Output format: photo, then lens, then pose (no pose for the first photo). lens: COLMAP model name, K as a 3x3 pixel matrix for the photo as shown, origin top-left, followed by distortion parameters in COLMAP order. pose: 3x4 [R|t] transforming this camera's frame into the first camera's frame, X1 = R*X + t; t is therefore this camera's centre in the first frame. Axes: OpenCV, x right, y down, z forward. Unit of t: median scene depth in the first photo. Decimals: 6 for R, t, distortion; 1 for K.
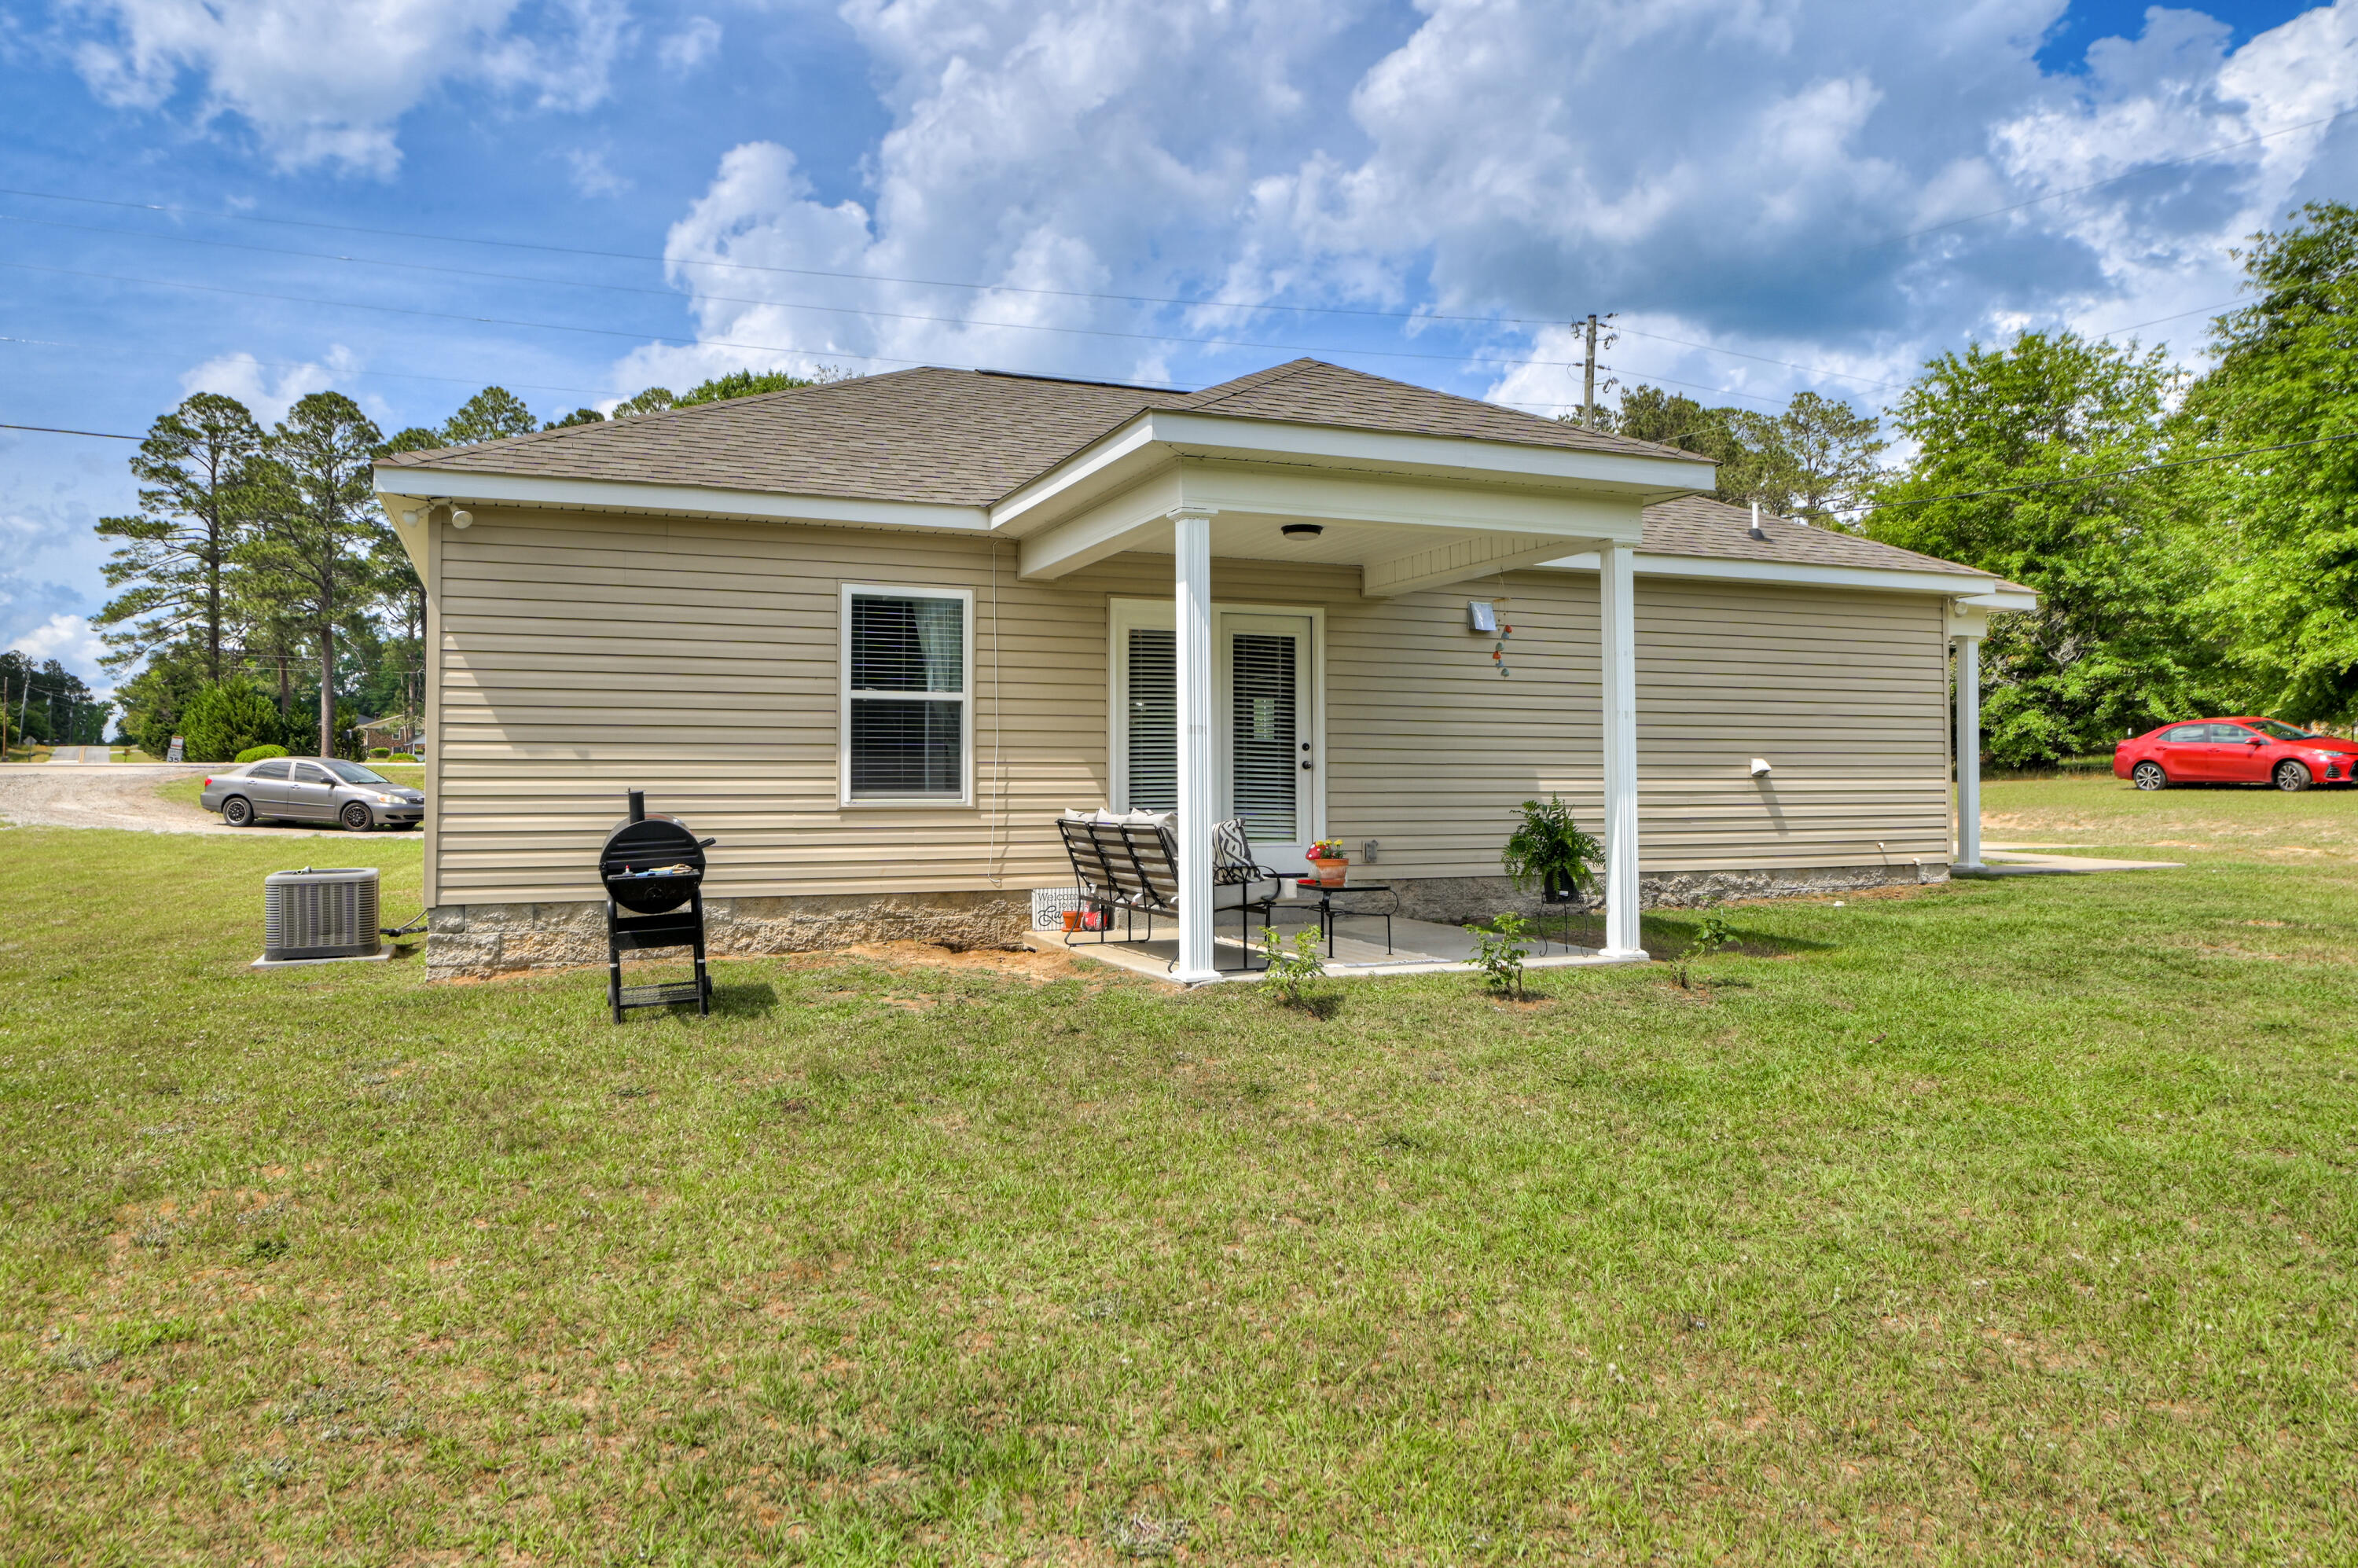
lens RADIAL K [[1565.4, 0, 1169.9], [0, 1565.4, 776.3], [0, 0, 1]] dist [0.000482, -0.002911]
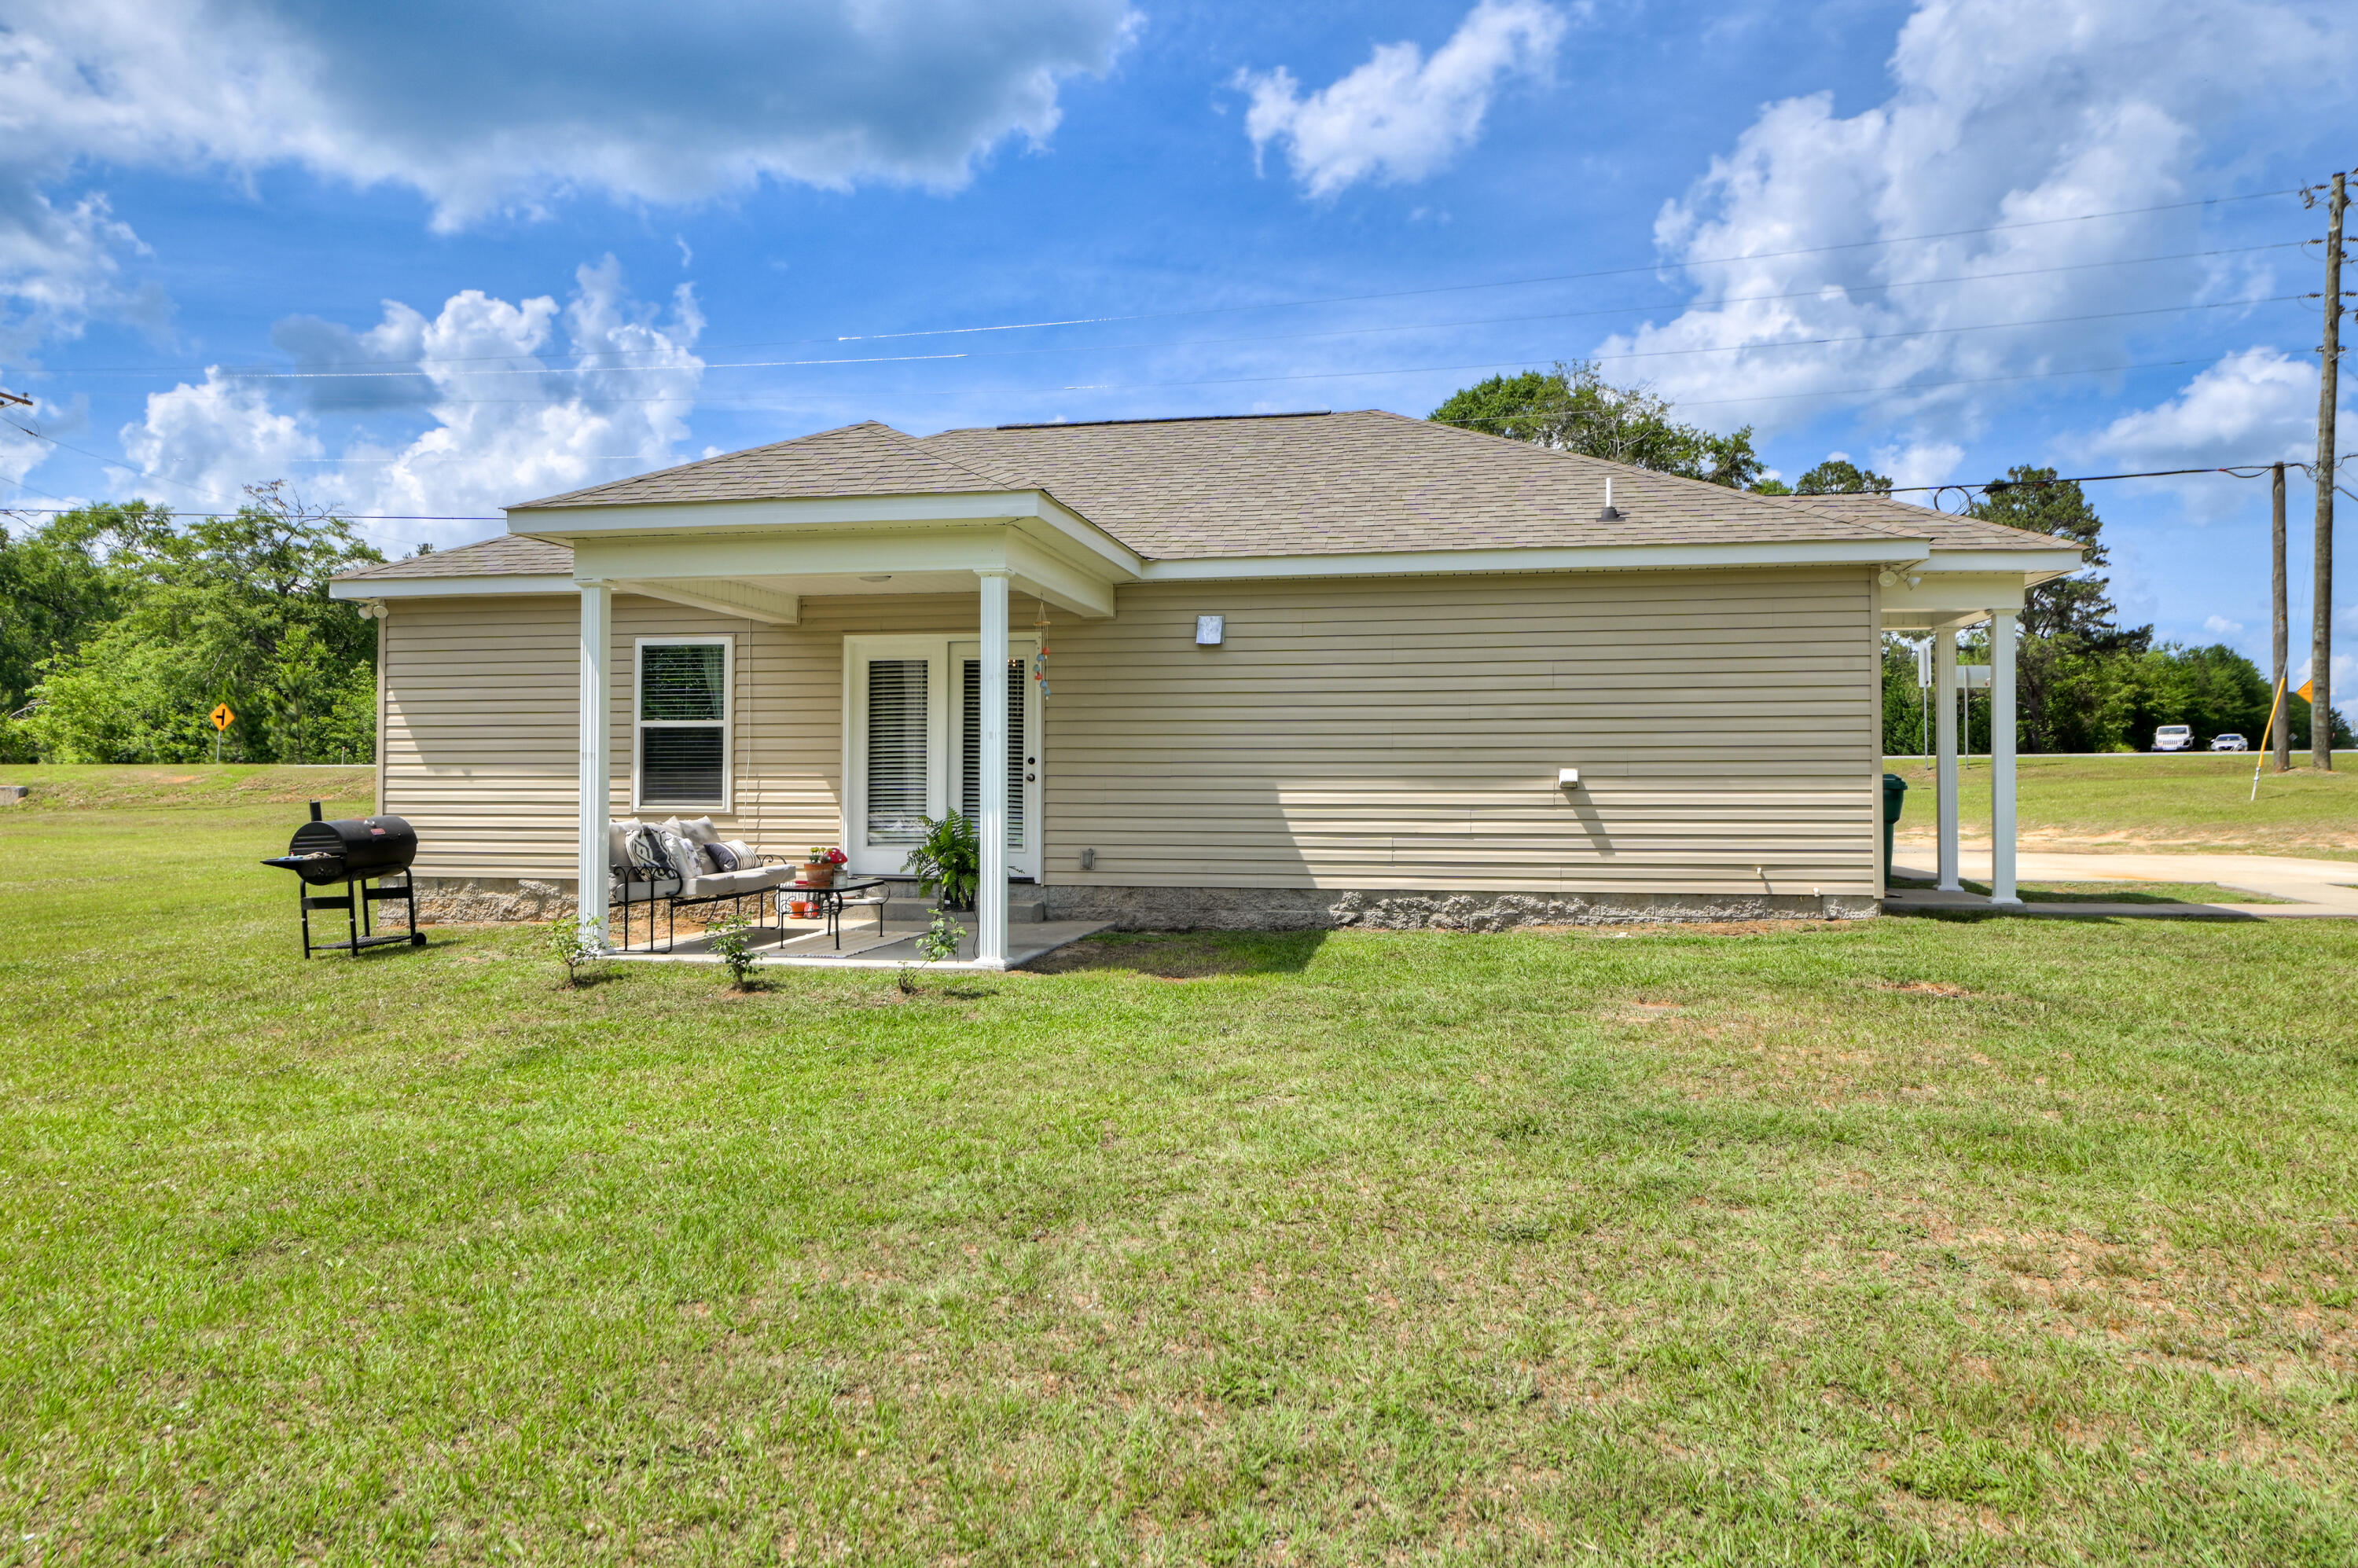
lens RADIAL K [[1565.4, 0, 1163.9], [0, 1565.4, 791.2], [0, 0, 1]] dist [0.000482, -0.002911]
pose [[0.835384, 0.005984, -0.549634, 0.759318], [0.002083, 0.999899, 0.014052, -0.012978], [0.549663, -0.012883, 0.835287, 0.144970]]
